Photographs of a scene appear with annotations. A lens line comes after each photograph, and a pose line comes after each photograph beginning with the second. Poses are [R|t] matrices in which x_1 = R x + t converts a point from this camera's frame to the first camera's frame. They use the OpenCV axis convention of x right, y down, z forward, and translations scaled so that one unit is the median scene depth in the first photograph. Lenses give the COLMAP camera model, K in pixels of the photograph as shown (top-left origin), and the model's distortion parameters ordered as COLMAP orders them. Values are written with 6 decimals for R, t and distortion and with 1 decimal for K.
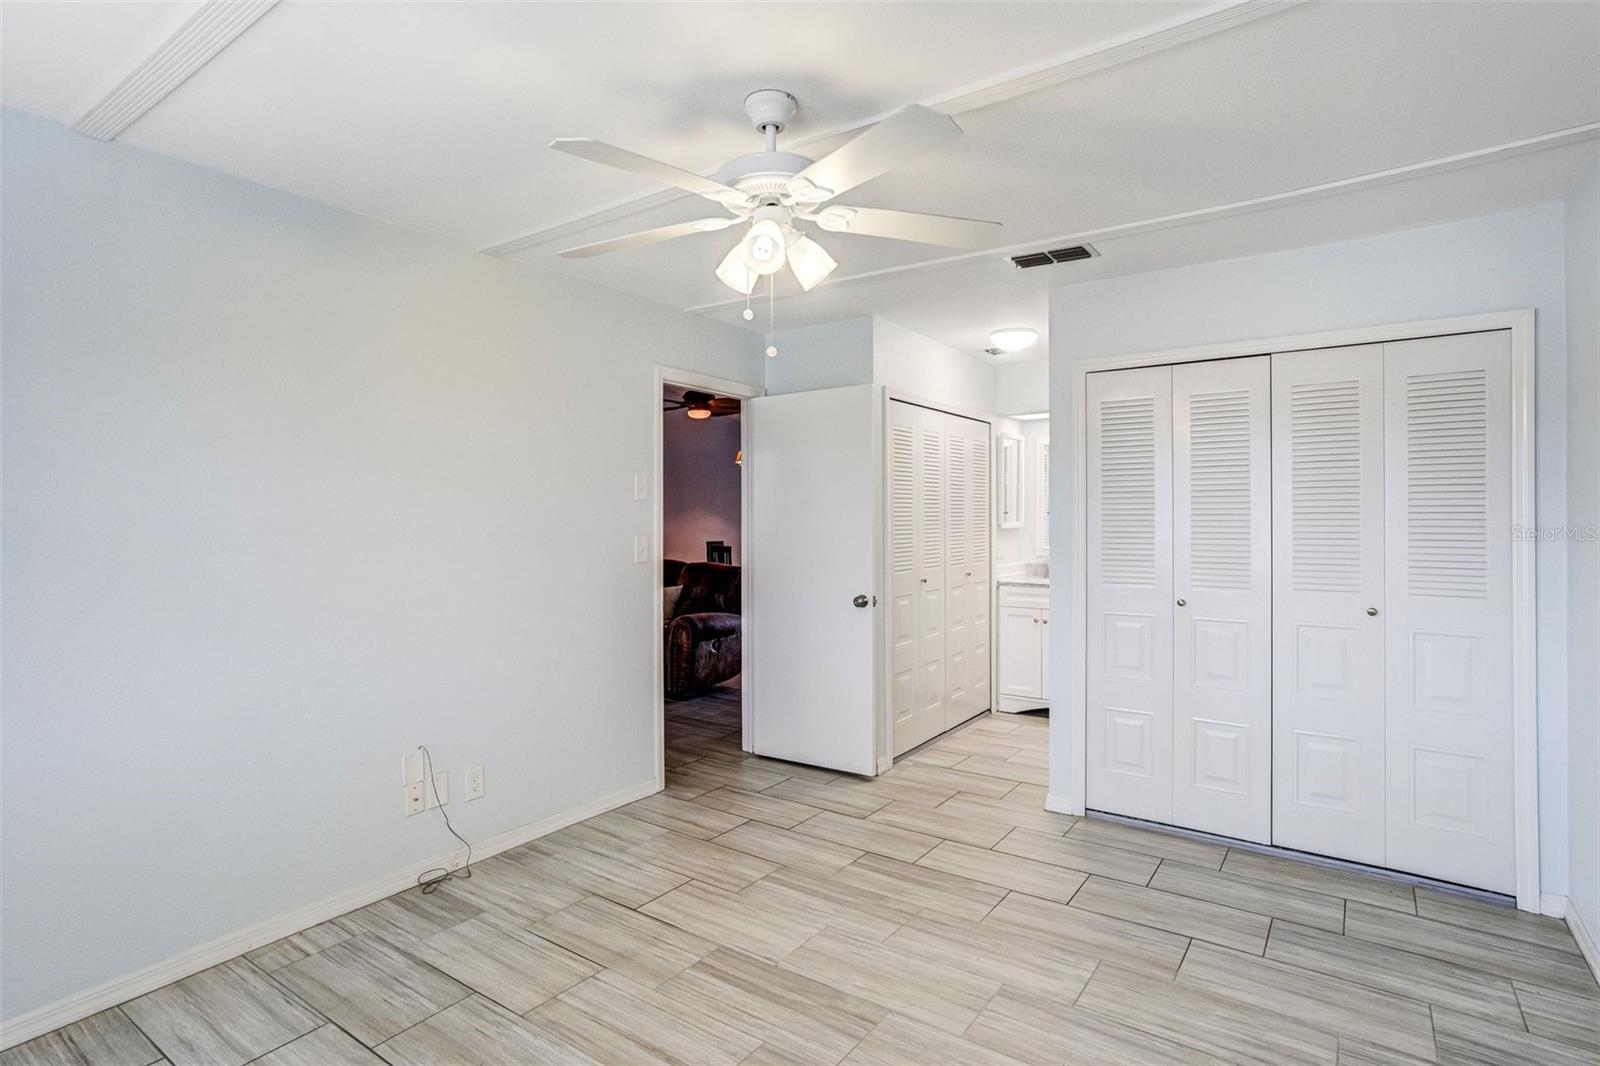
lens RADIAL K [[812.2, 0, 800.0], [0, 812.2, 533.0], [0, 0, 1]] dist [-0.049734, 0.030362]
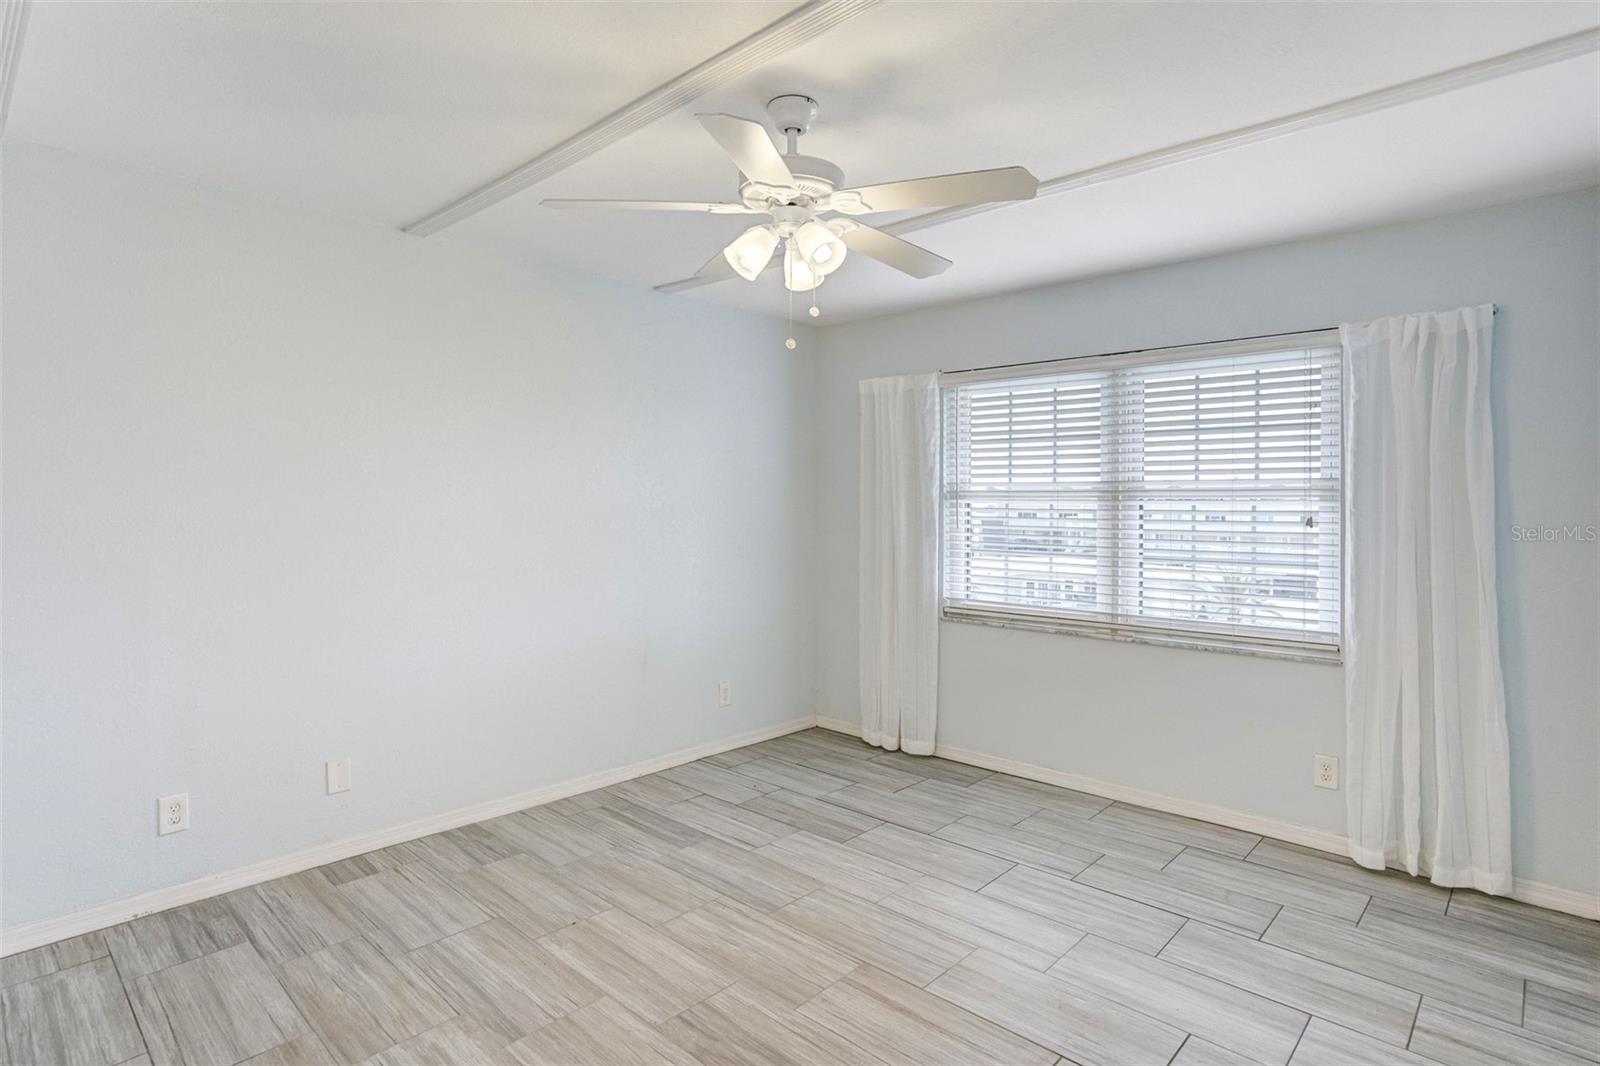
lens RADIAL K [[812.2, 0, 800.0], [0, 812.2, 533.0], [0, 0, 1]] dist [-0.049734, 0.030362]
pose [[-0.990942, -0.015223, 0.133424, -0.171549], [-0.011194, 0.999460, 0.030891, -0.006716], [-0.133822, 0.029117, -0.990578, 1.910788]]
